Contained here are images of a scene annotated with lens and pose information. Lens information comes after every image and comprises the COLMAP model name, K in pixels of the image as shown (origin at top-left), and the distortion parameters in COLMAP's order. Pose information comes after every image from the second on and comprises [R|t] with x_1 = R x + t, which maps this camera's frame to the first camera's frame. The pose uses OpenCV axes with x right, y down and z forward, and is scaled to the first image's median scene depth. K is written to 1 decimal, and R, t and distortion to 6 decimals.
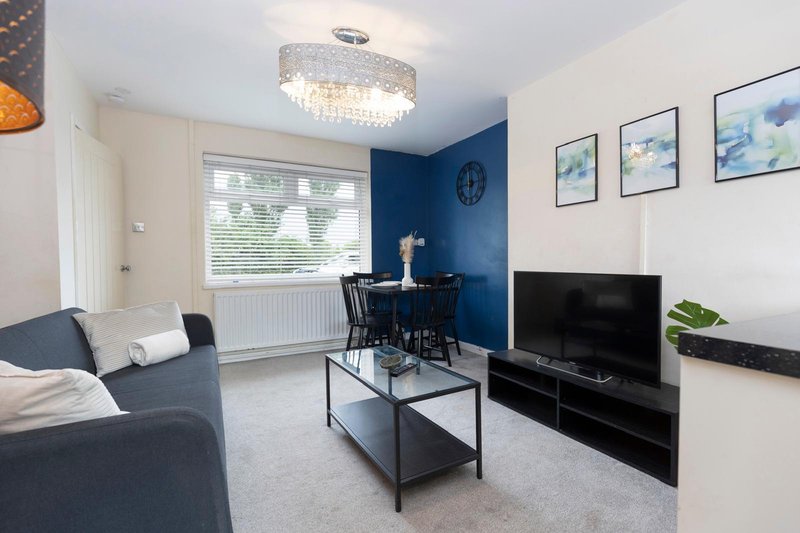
lens RADIAL K [[372.3, 0, 412.1], [0, 372.3, 264.4], [0, 0, 1]] dist [-0.001010, 0.000364]
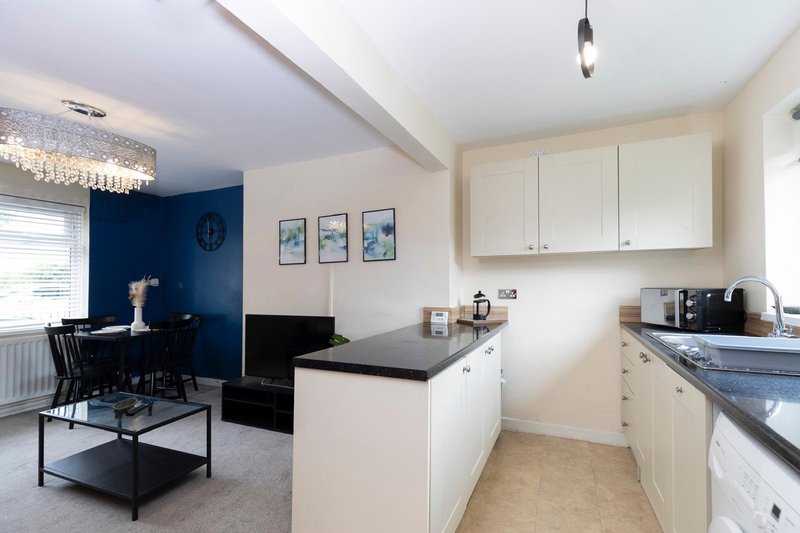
lens RADIAL K [[365.1, 0, 411.2], [0, 365.1, 264.4], [0, 0, 1]] dist [0.001554, -0.000250]
pose [[0.798017, 0.022024, 0.602232, -0.032825], [0.018230, 0.997992, -0.060654, -0.069152], [-0.602359, 0.059382, 0.796014, -0.366611]]
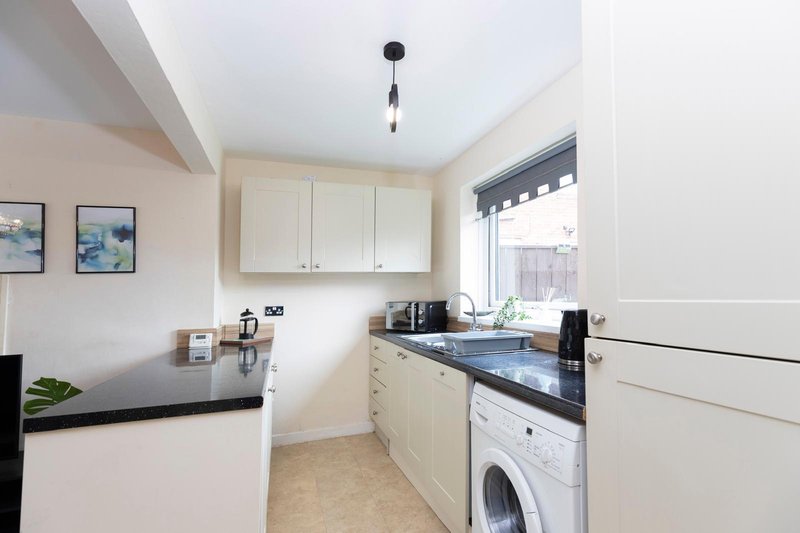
lens RADIAL K [[354.2, 0, 402.0], [0, 354.2, 277.6], [0, 0, 1]] dist [0.000846, 0.000042]
pose [[0.181939, 0.044576, 0.982299, -0.128098], [0.035546, 0.998021, -0.051873, -0.072827], [-0.982667, 0.044354, 0.179994, -0.228919]]
